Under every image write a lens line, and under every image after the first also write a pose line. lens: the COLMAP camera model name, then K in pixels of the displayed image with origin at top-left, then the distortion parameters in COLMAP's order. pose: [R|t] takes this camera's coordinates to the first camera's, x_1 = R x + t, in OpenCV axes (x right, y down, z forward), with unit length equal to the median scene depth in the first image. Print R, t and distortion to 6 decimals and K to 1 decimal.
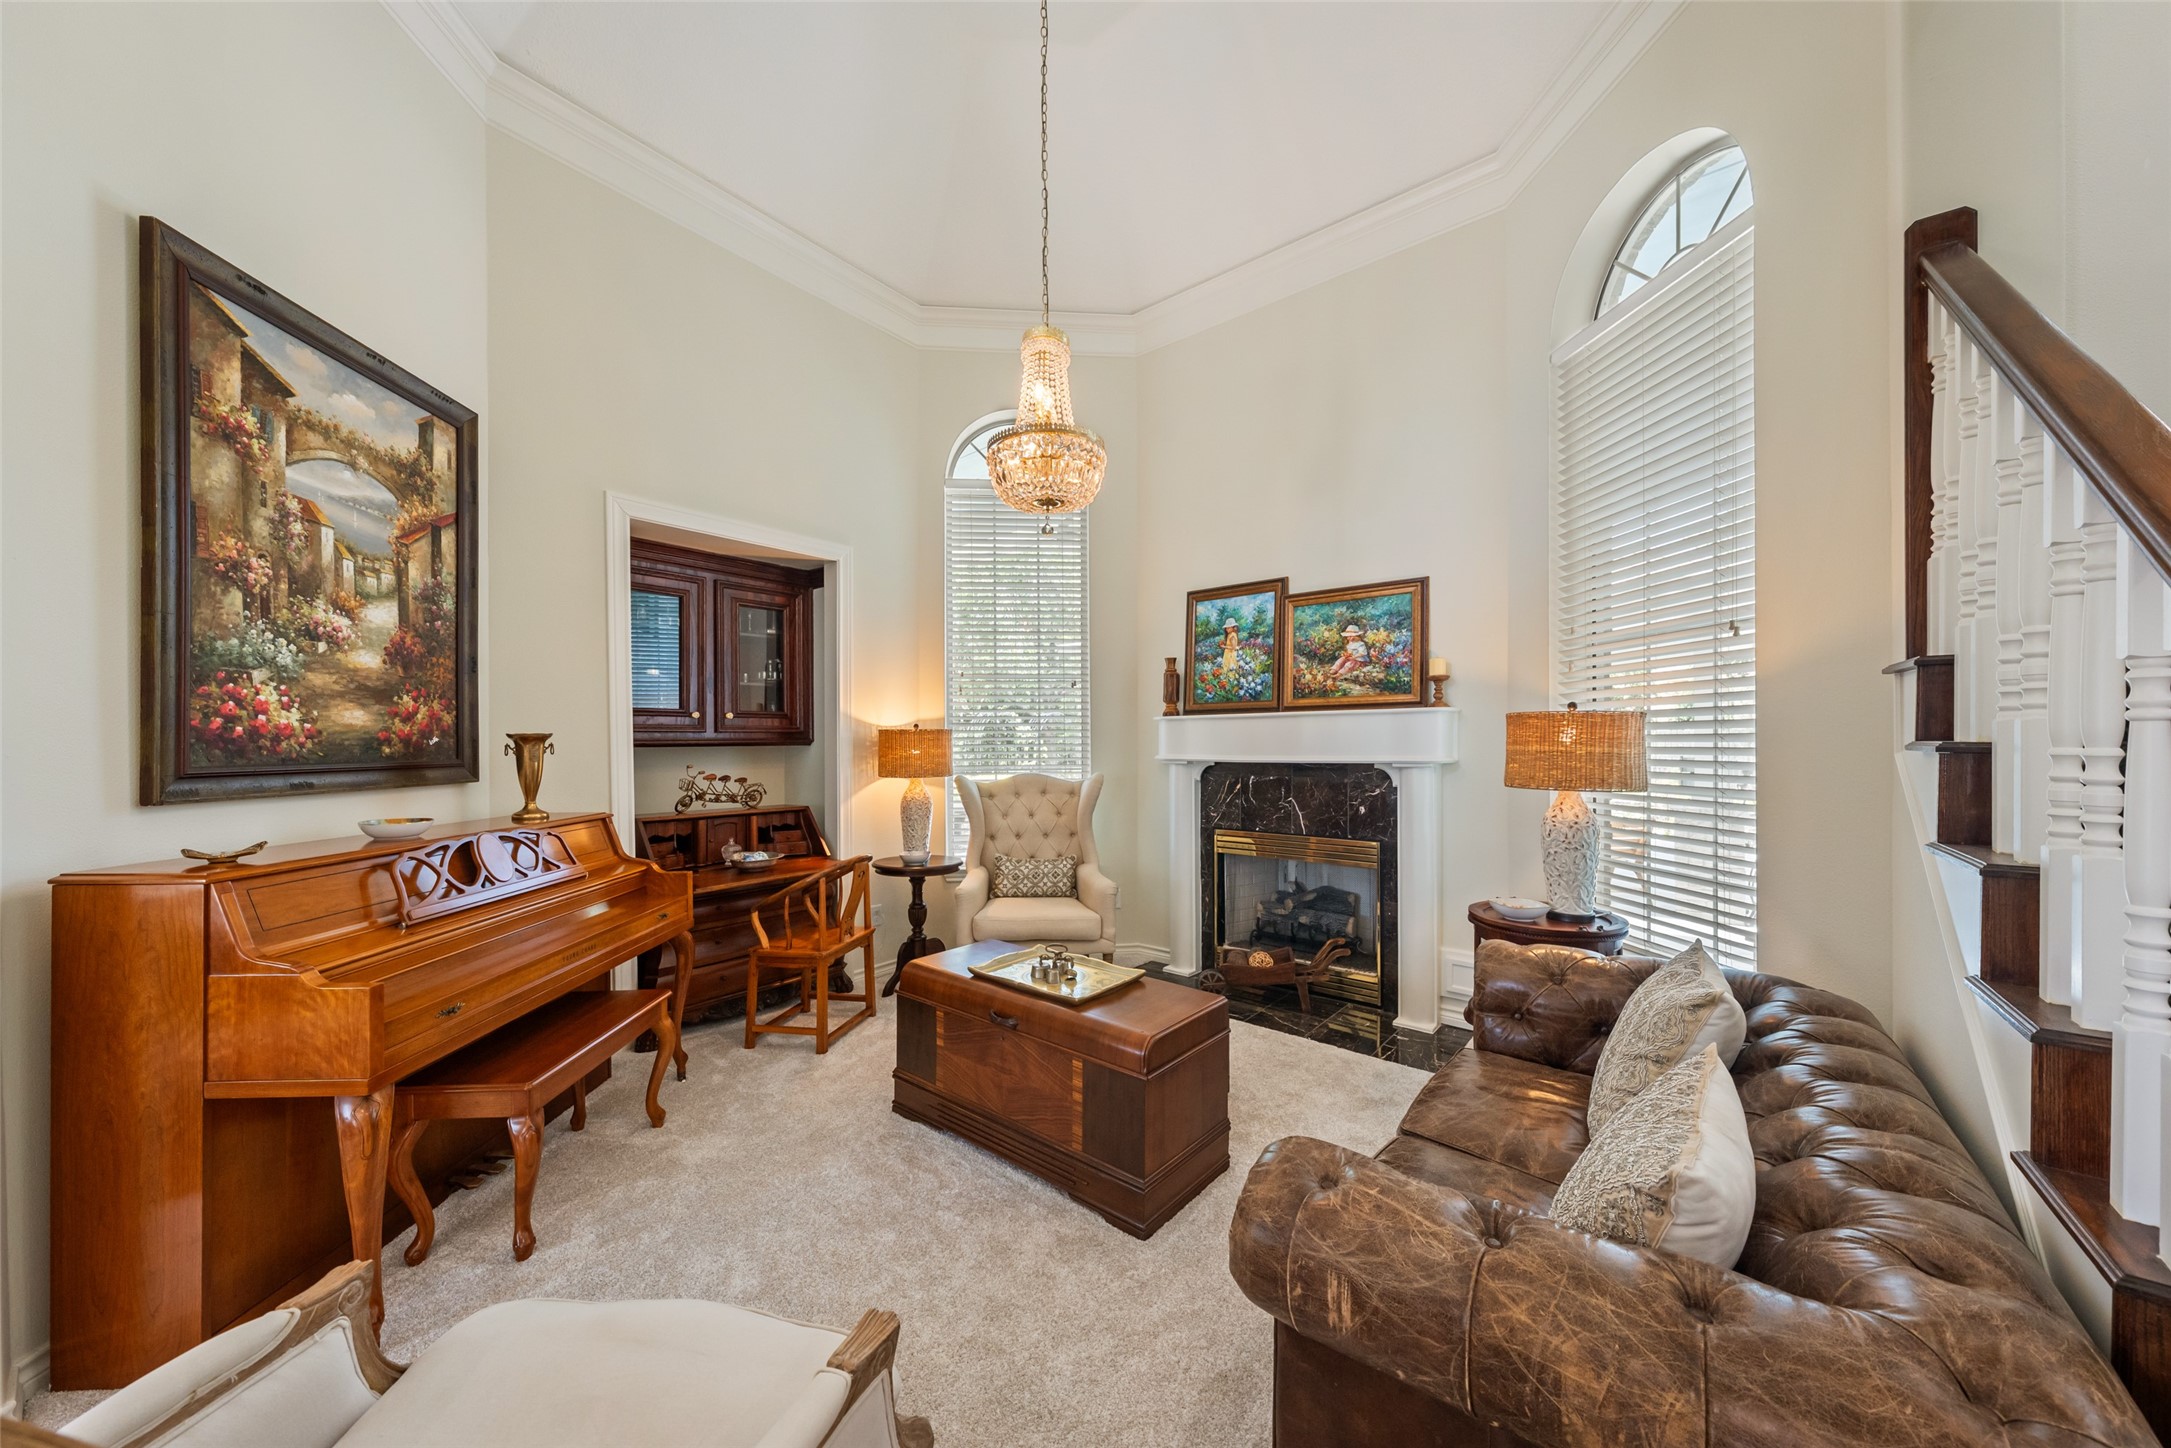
lens RADIAL K [[746.2, 0, 1085.4], [0, 746.2, 750.1], [0, 0, 1]] dist [-0.000622, -0.000004]
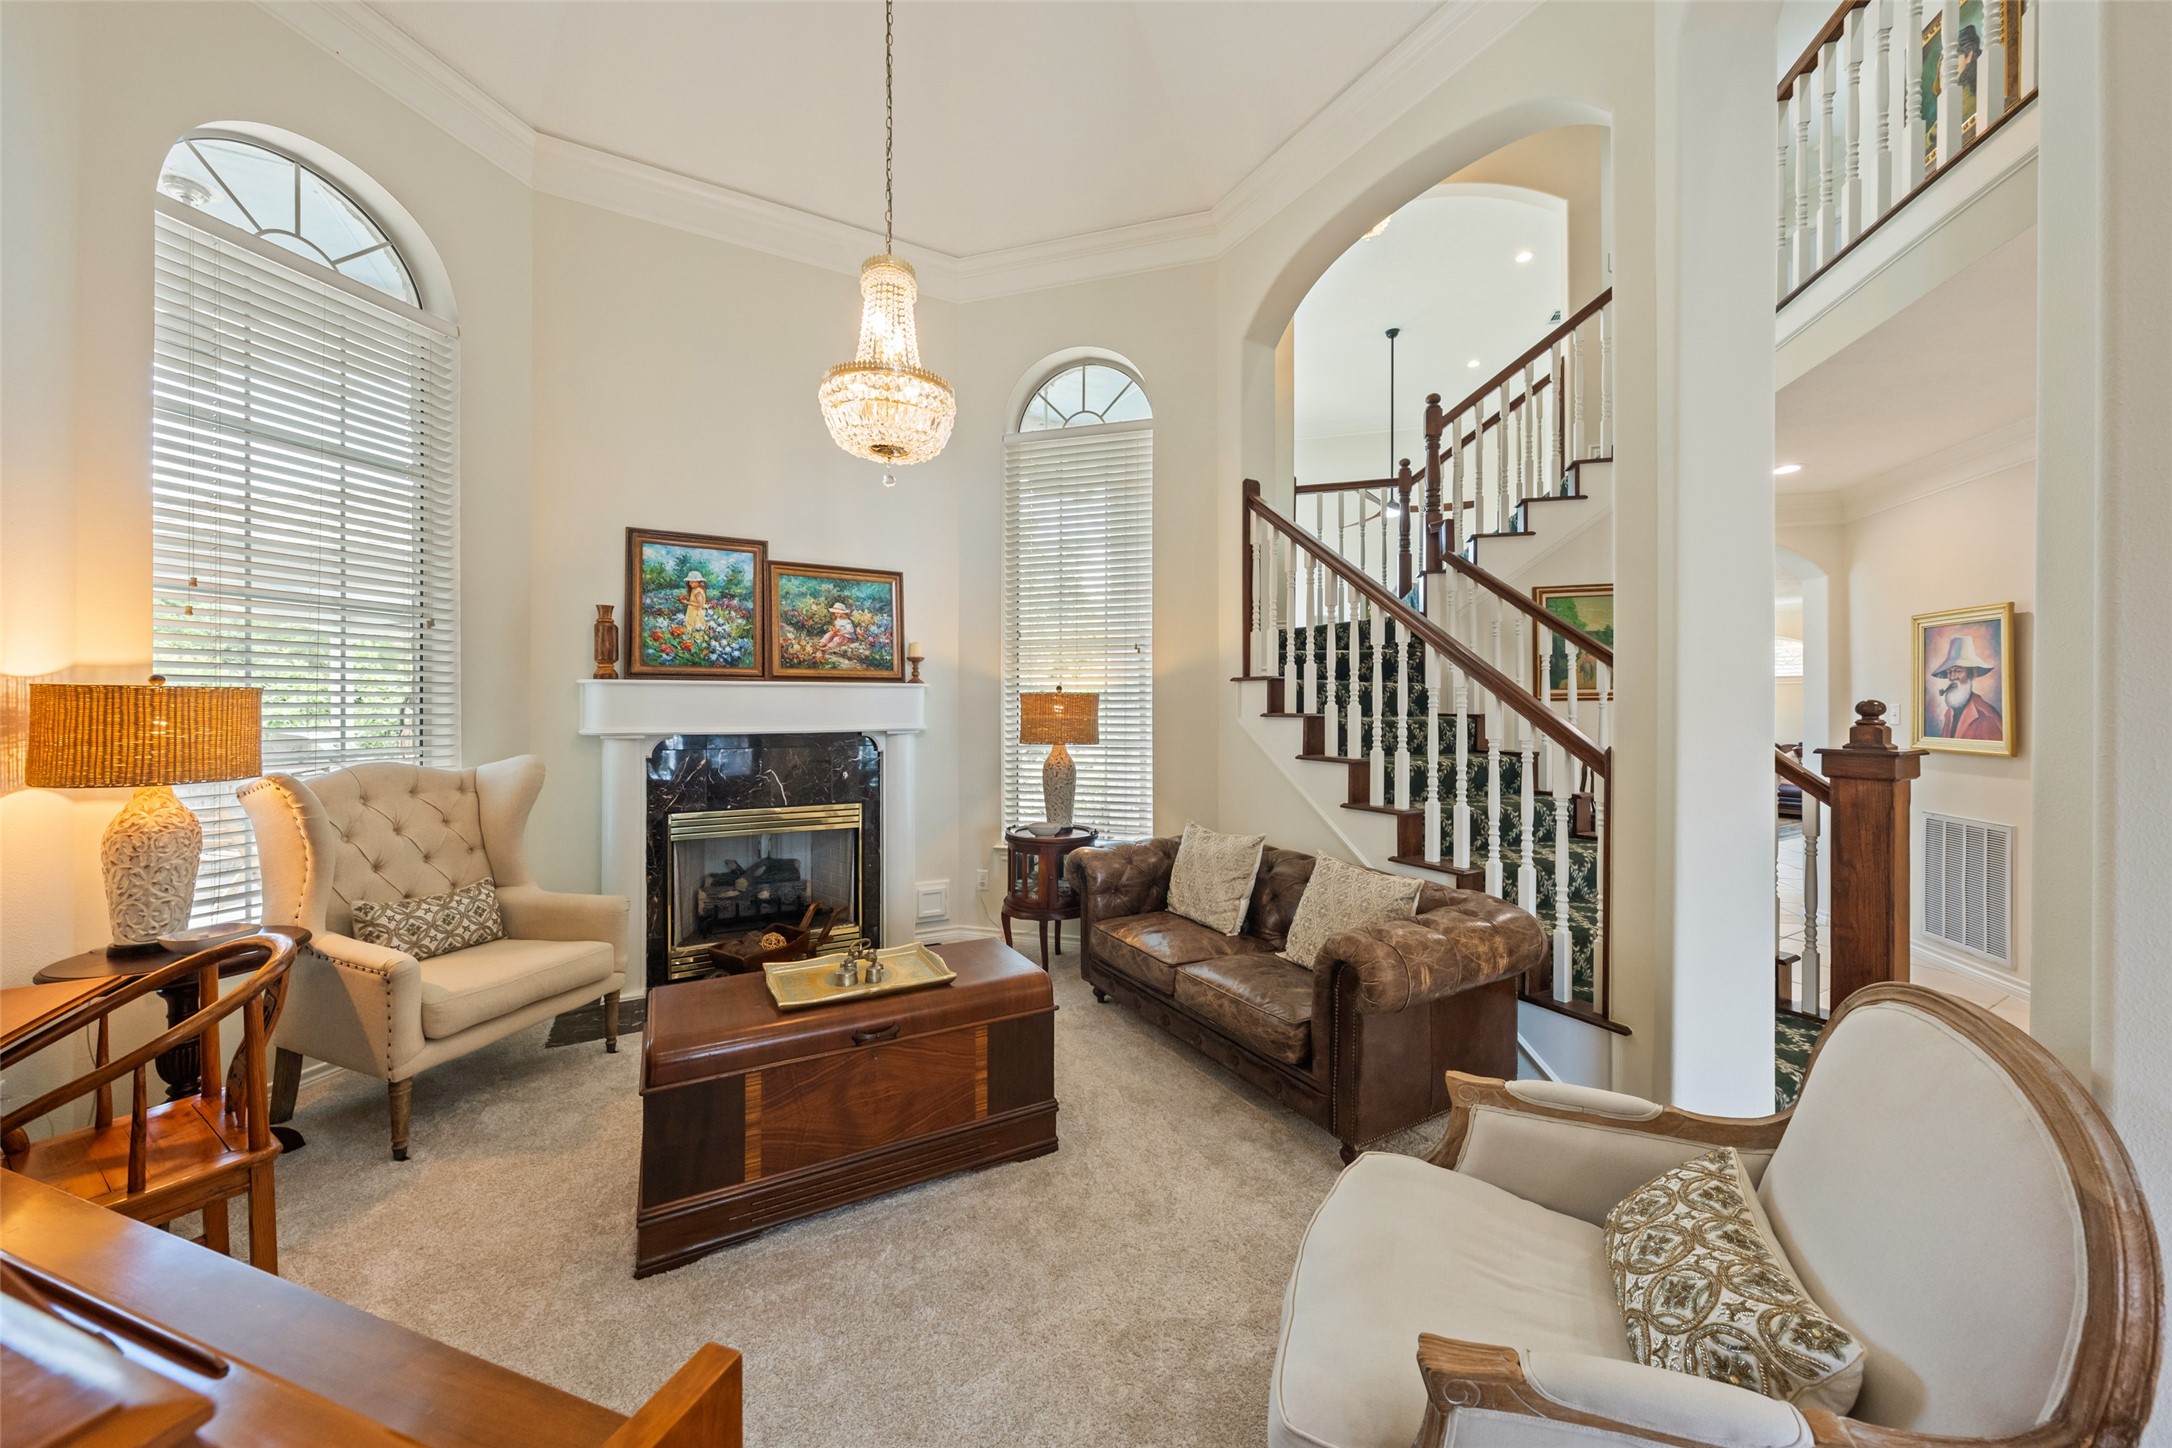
lens RADIAL K [[754.8, 0, 1091.4], [0, 754.8, 705.1], [0, 0, 1]] dist [0.000202, 0.000015]
pose [[0.371518, 0.005729, 0.928408, -0.479223], [0.004670, 0.999957, -0.008039, -0.009877], [-0.928414, 0.007322, 0.371475, 0.247454]]
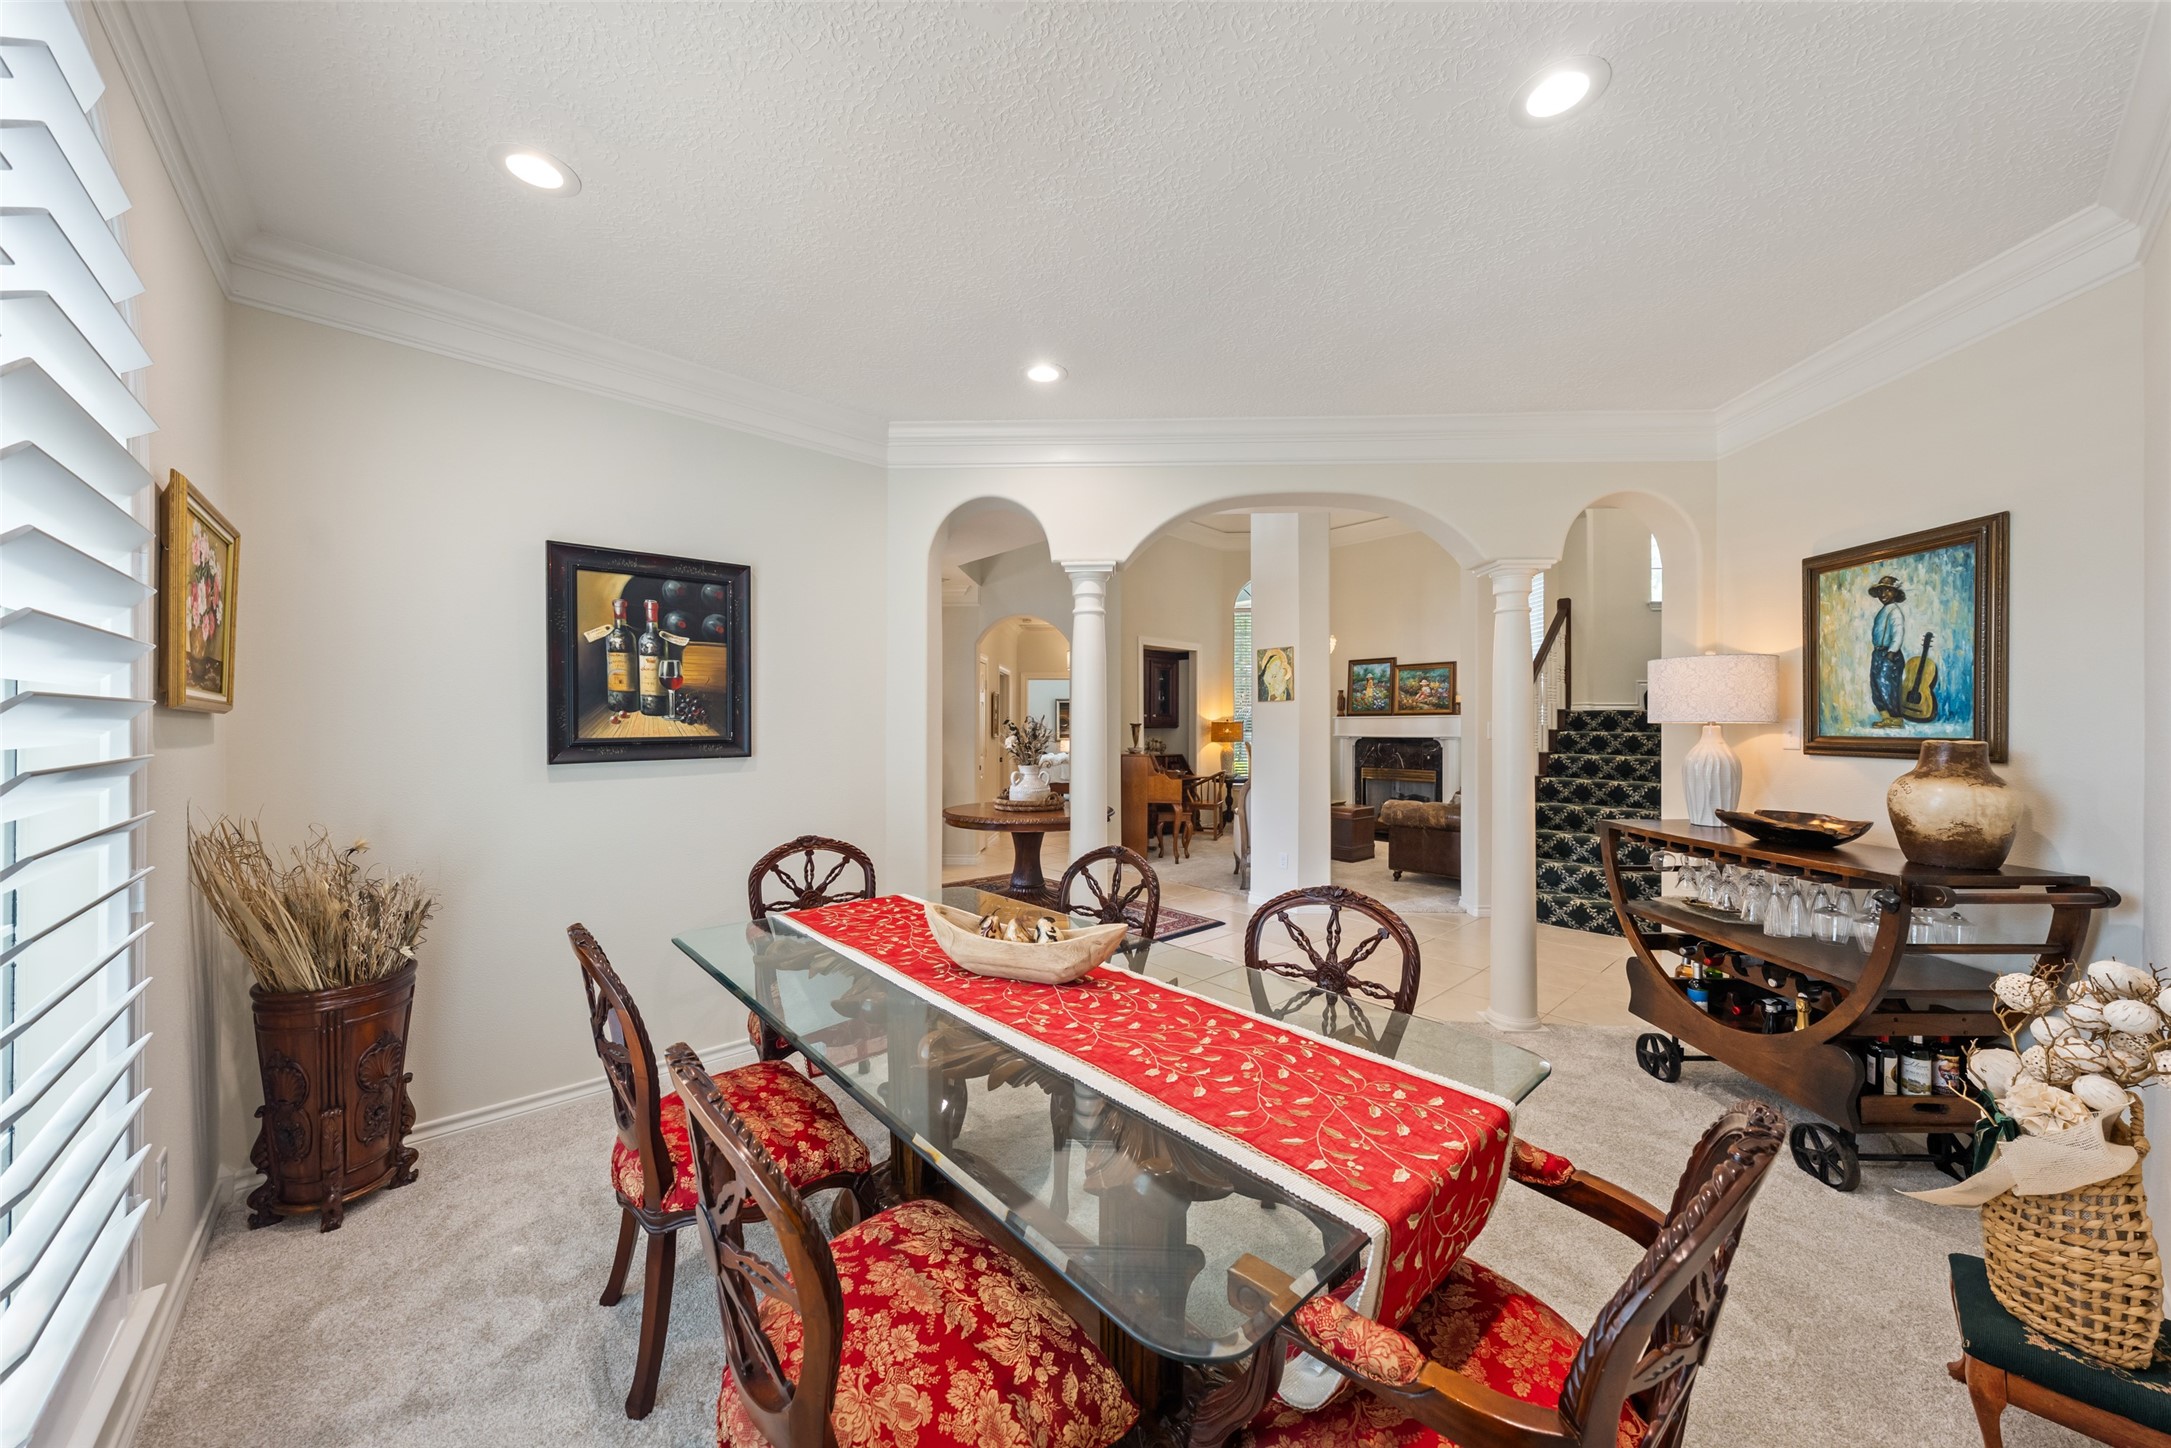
lens RADIAL K [[749.5, 0, 1077.7], [0, 749.5, 731.0], [0, 0, 1]] dist [-0.000844, 0.000066]
pose [[0.989211, 0.008228, -0.146266, -0.362736], [-0.009207, 0.999940, -0.006015, 0.019666], [0.146208, 0.007297, 0.989227, -1.434866]]
